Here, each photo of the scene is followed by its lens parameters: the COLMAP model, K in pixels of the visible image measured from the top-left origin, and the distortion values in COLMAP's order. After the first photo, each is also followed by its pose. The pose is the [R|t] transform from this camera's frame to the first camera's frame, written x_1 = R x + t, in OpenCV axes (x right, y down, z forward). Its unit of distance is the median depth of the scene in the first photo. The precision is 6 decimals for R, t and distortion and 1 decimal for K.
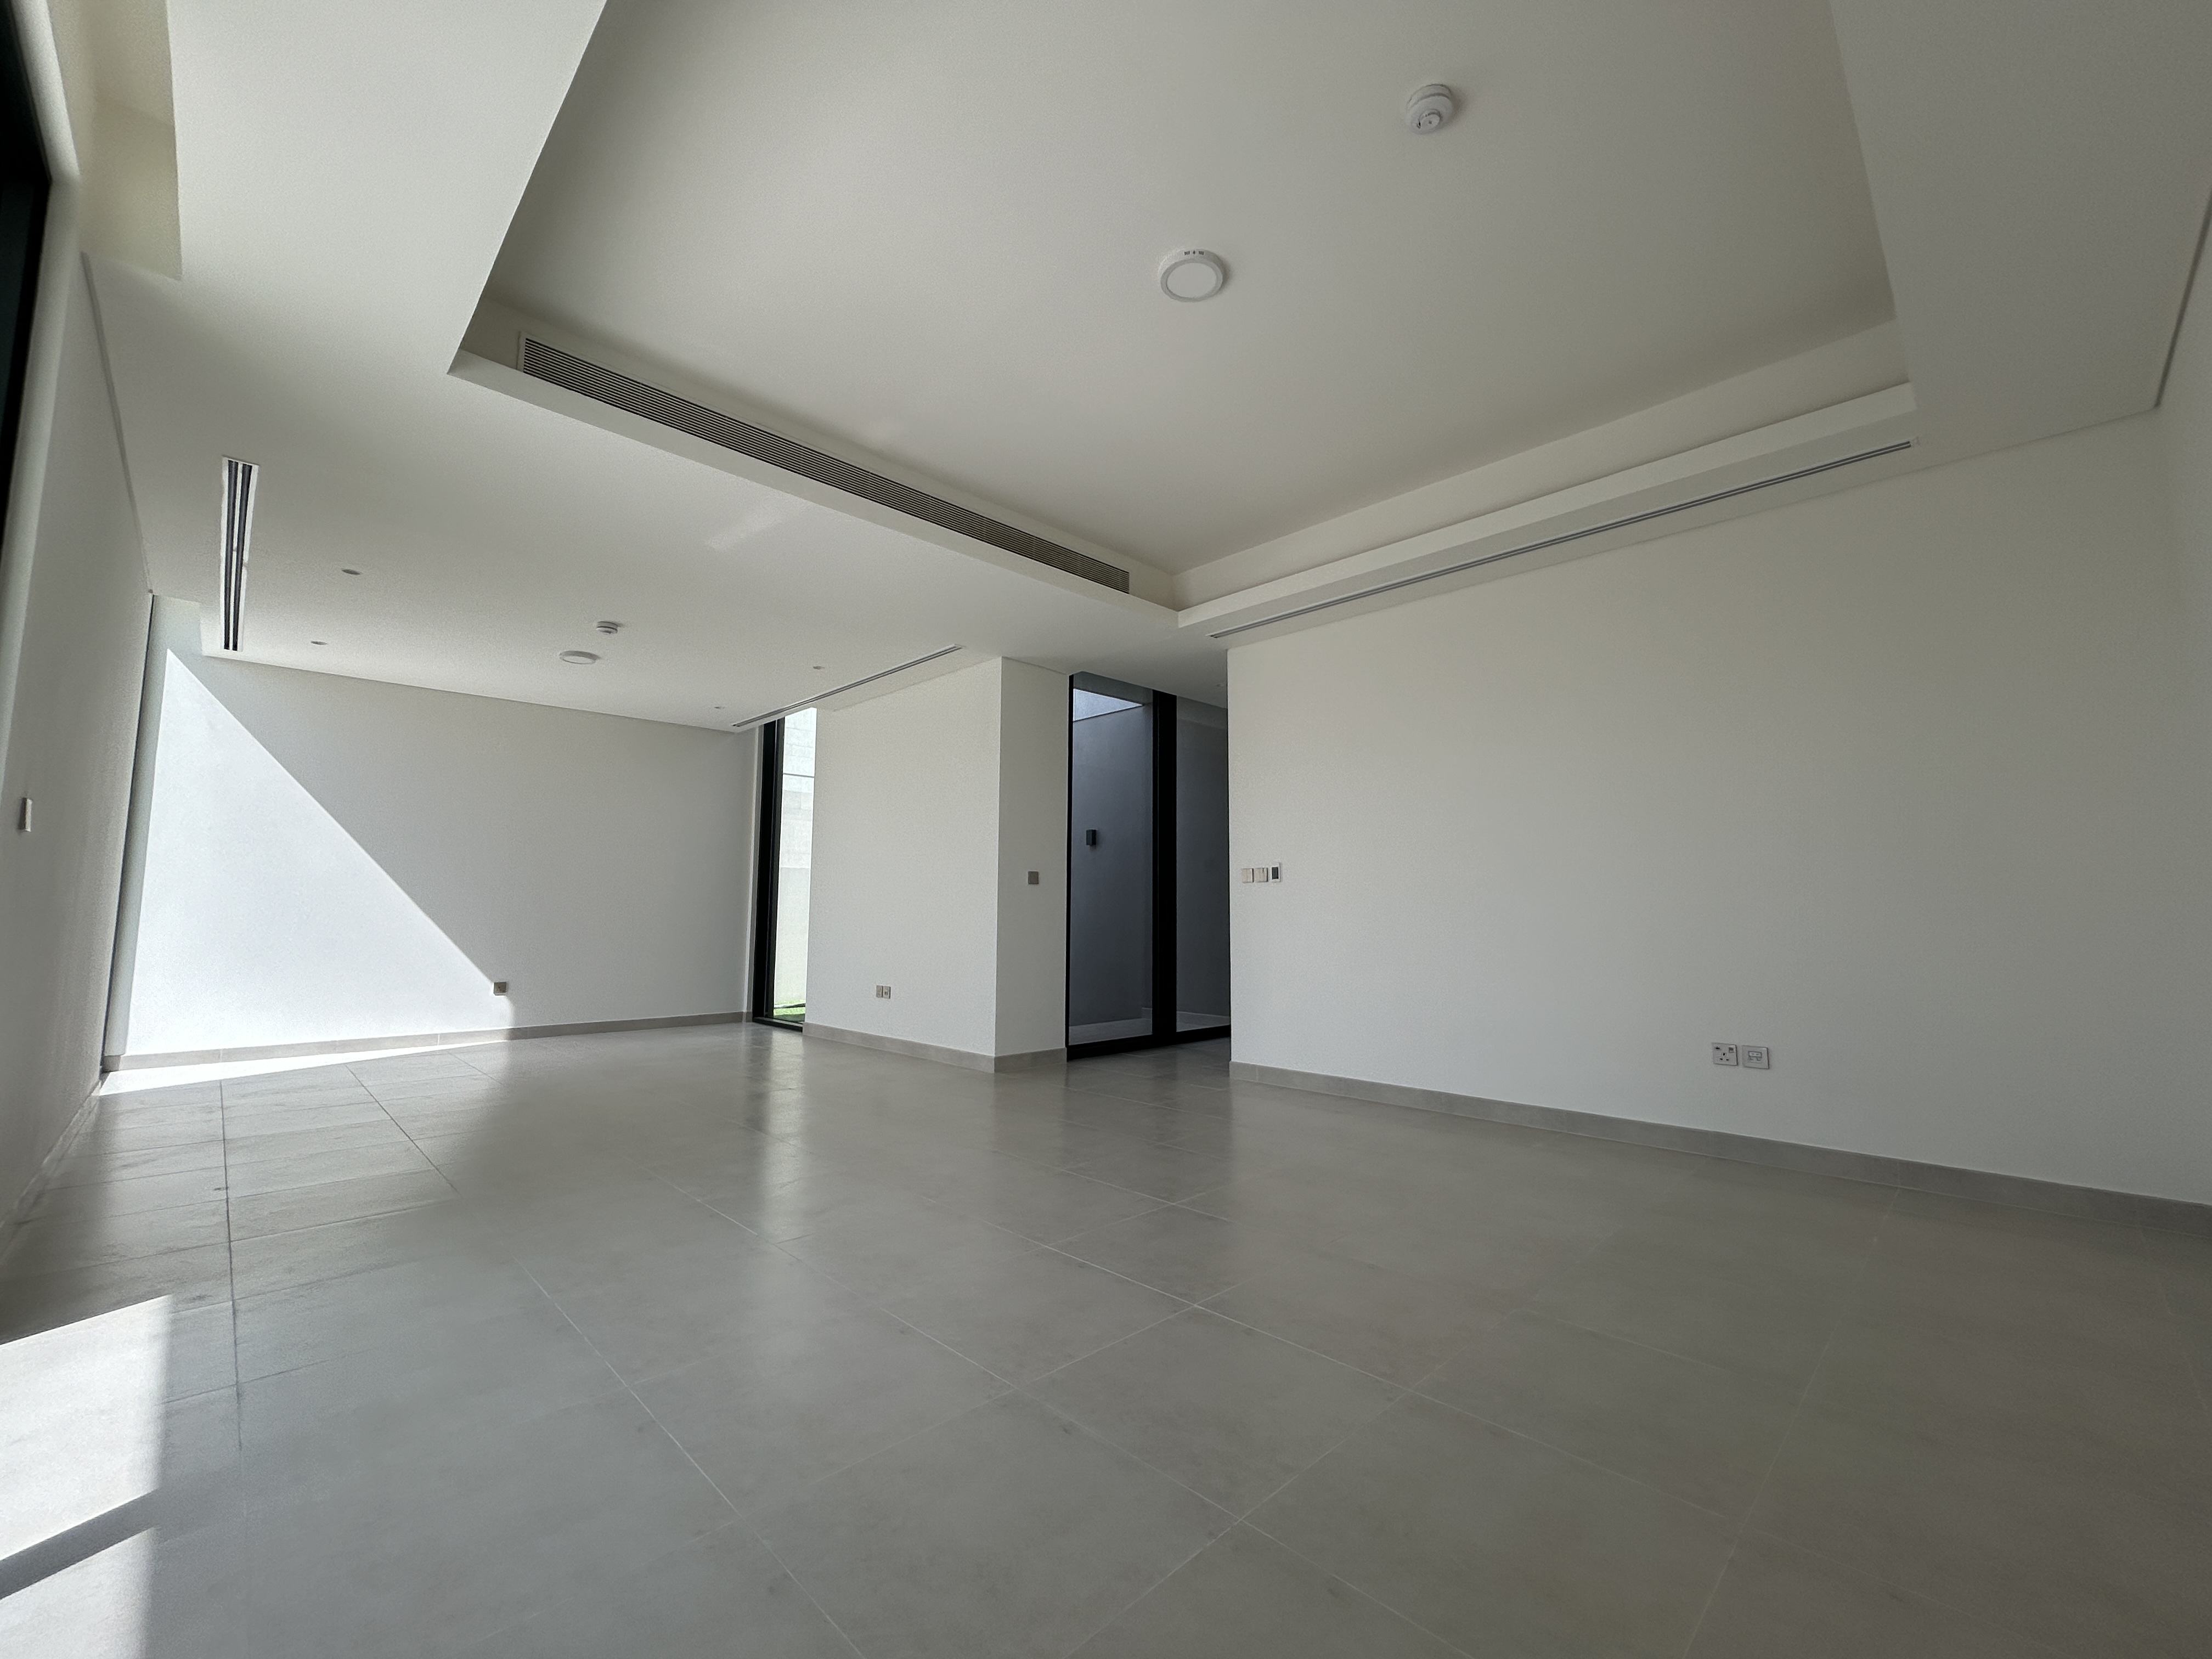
lens RADIAL K [[899.9, 0, 1119.8], [0, 899.9, 832.2], [0, 0, 1]] dist [0.006578, 0.000002]
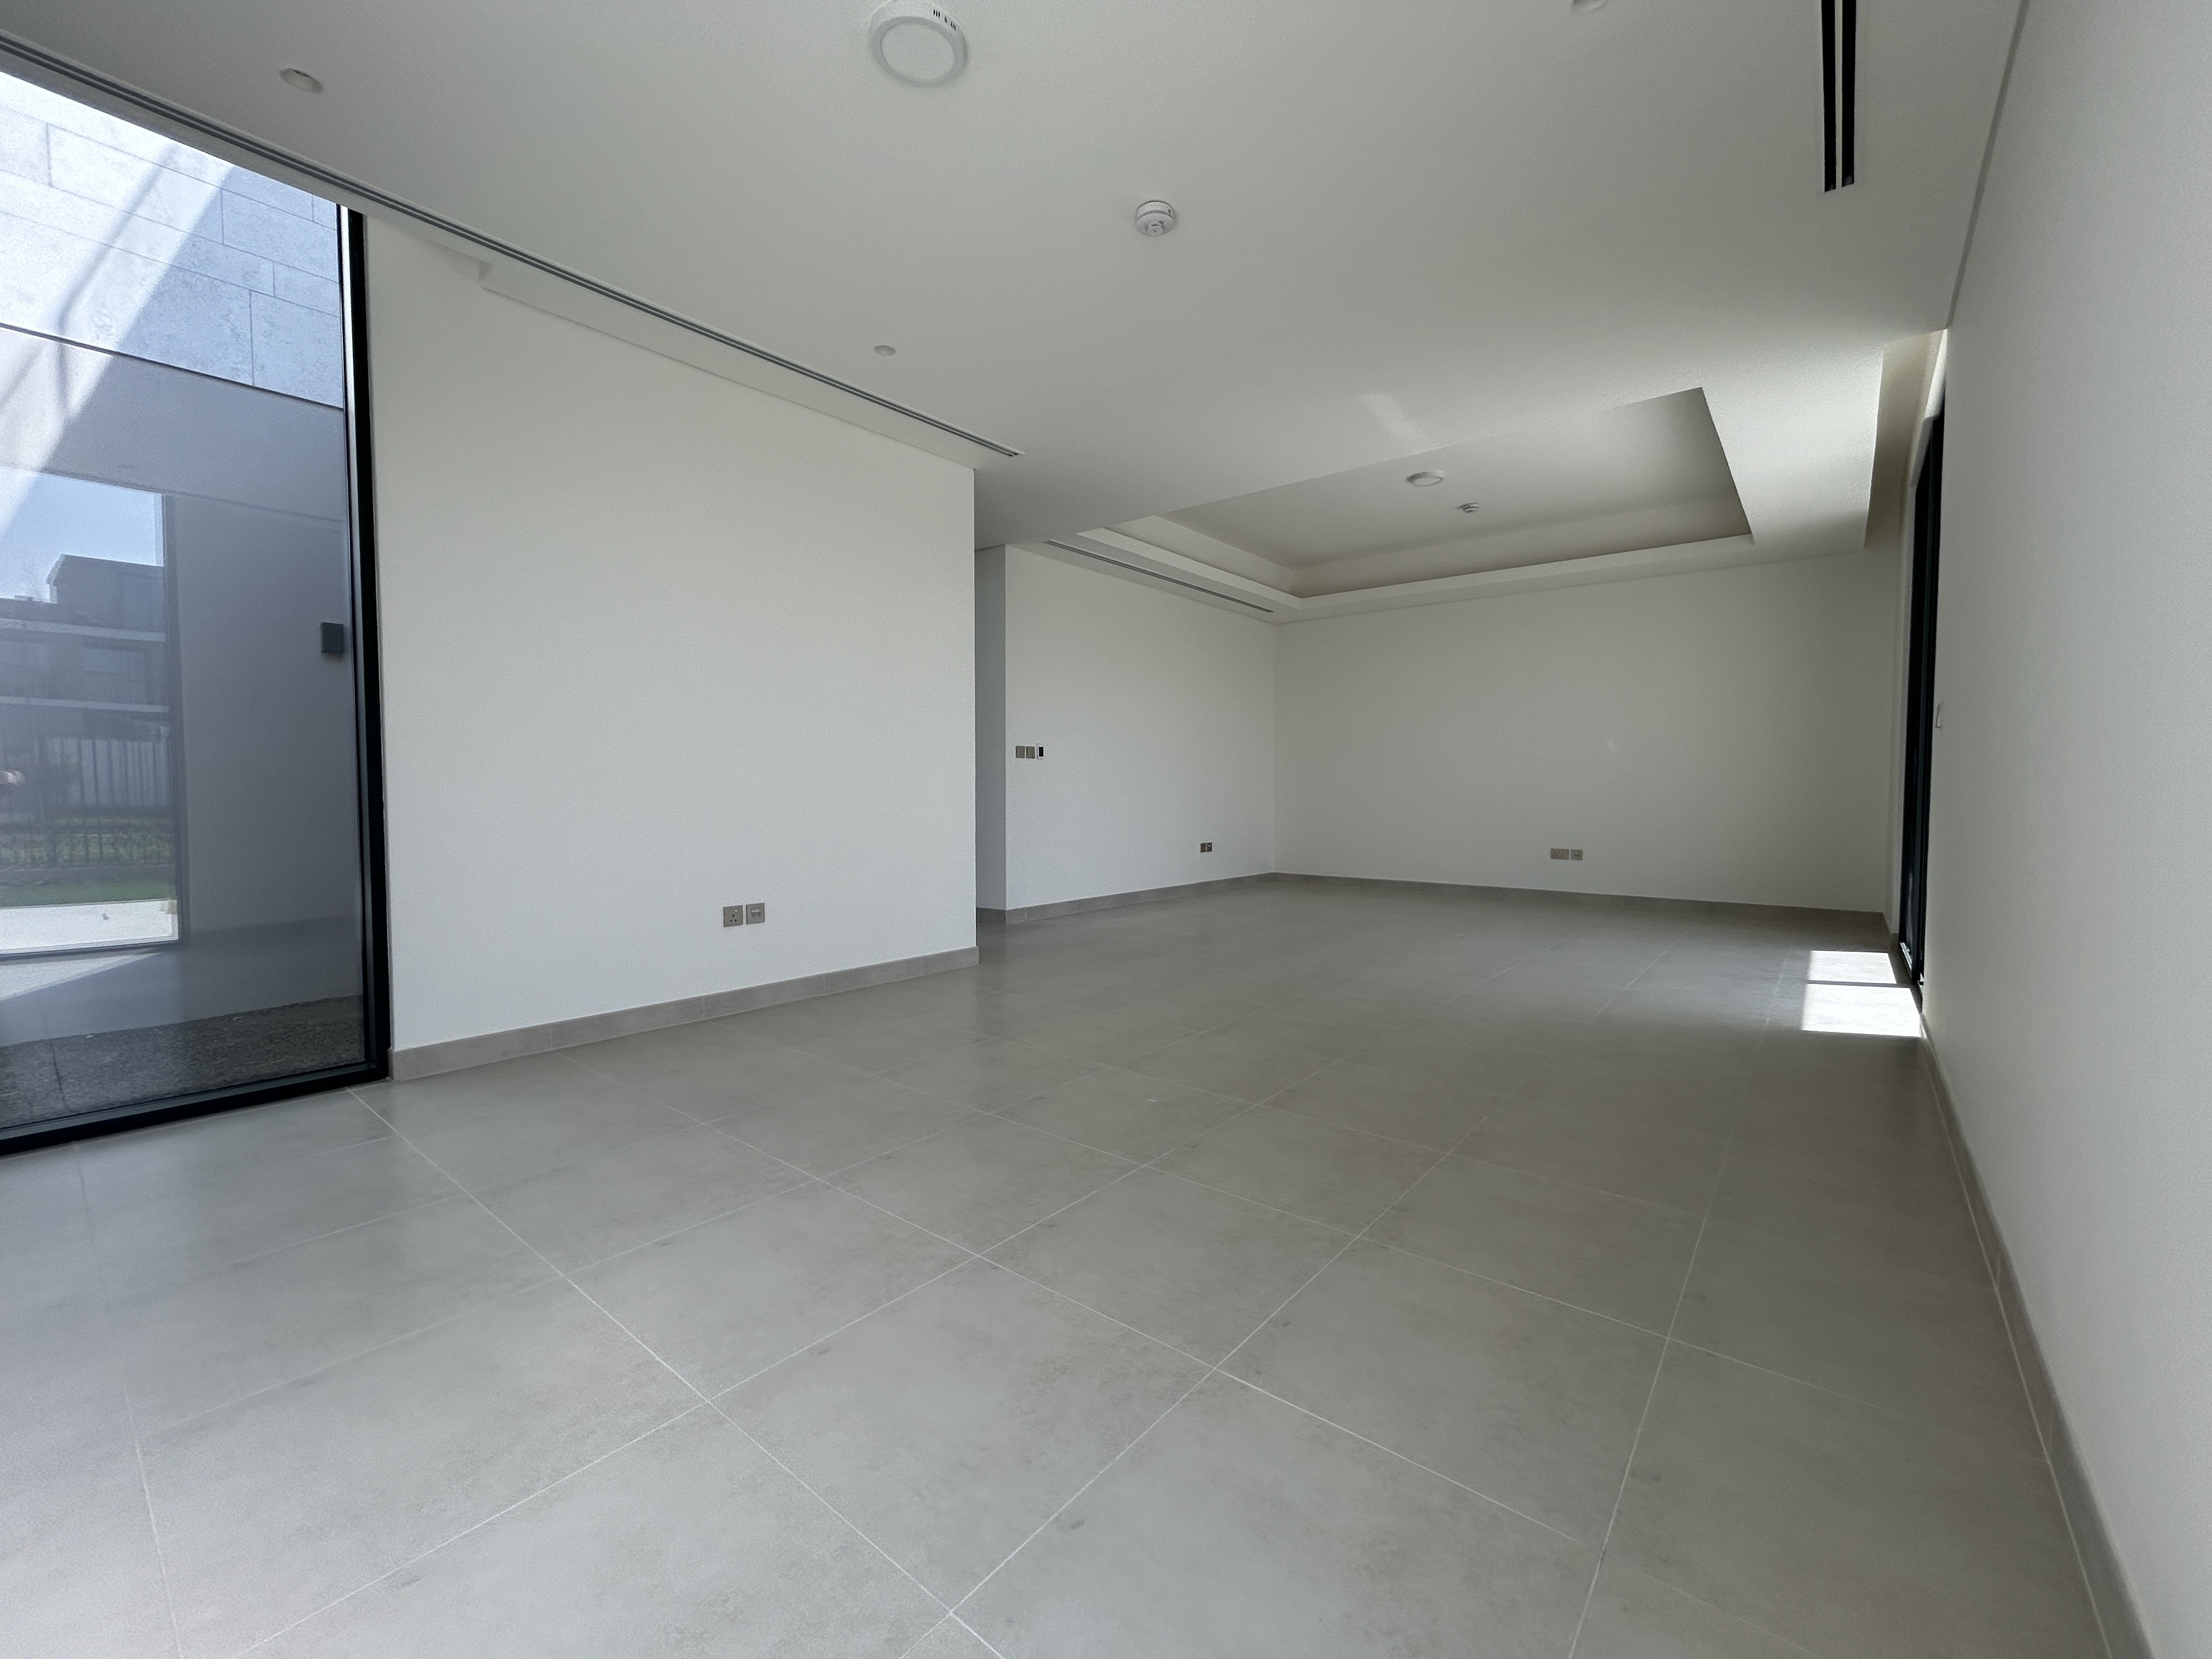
lens RADIAL K [[899.9, 0, 1102.4], [0, 899.9, 829.2], [0, 0, 1]] dist [0.006578, 0.000002]
pose [[-0.100760, -0.041250, 0.994055, -0.944883], [-0.086936, 0.995683, 0.032505, 0.091912], [-0.991105, -0.083144, -0.103911, 0.914280]]
